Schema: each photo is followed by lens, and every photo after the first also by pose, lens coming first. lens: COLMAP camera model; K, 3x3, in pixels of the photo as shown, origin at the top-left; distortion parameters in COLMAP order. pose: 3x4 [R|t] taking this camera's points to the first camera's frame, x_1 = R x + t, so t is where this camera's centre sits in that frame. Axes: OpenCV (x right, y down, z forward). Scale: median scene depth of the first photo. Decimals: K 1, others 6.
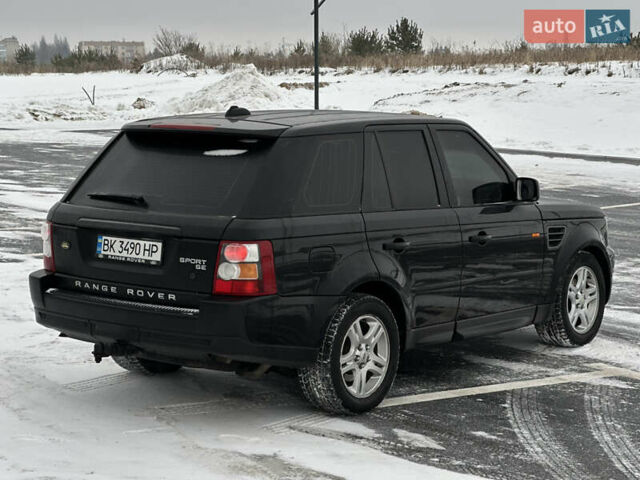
lens RADIAL K [[1435.9, 0, 320.0], [0, 1435.9, 240.0], [0, 0, 1]] dist [0.033413, 3.127319]
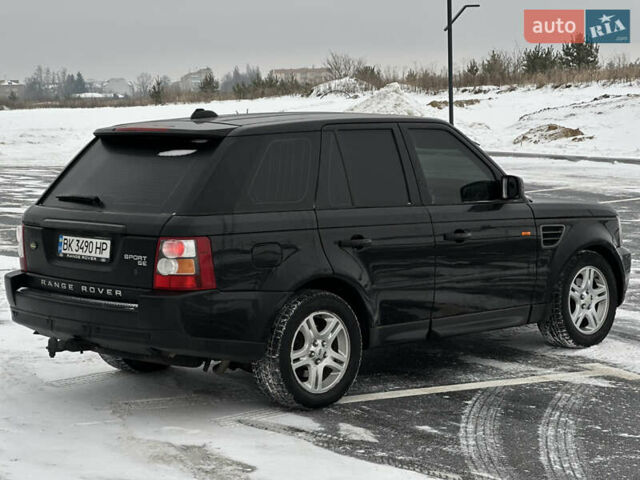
lens RADIAL K [[1435.9, 0, 320.0], [0, 1435.9, 240.0], [0, 0, 1]] dist [0.033413, 3.127319]
pose [[0.990633, -0.011441, -0.136068, 0.172690], [0.009231, 0.999815, -0.016858, 0.019561], [0.136236, 0.015444, 0.990556, -0.001630]]
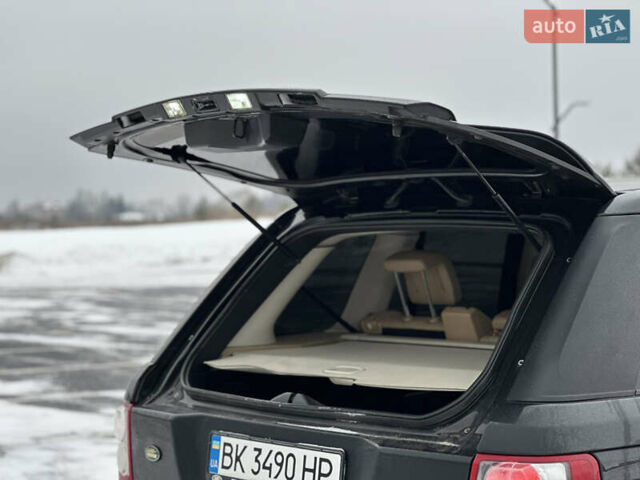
lens RADIAL K [[1435.9, 0, 320.0], [0, 1435.9, 240.0], [0, 0, 1]] dist [0.033413, 3.127319]
pose [[0.986918, -0.026549, -0.159025, -0.042148], [0.010663, 0.994938, -0.099927, -0.019088], [0.160873, 0.096924, 0.982204, 0.534324]]
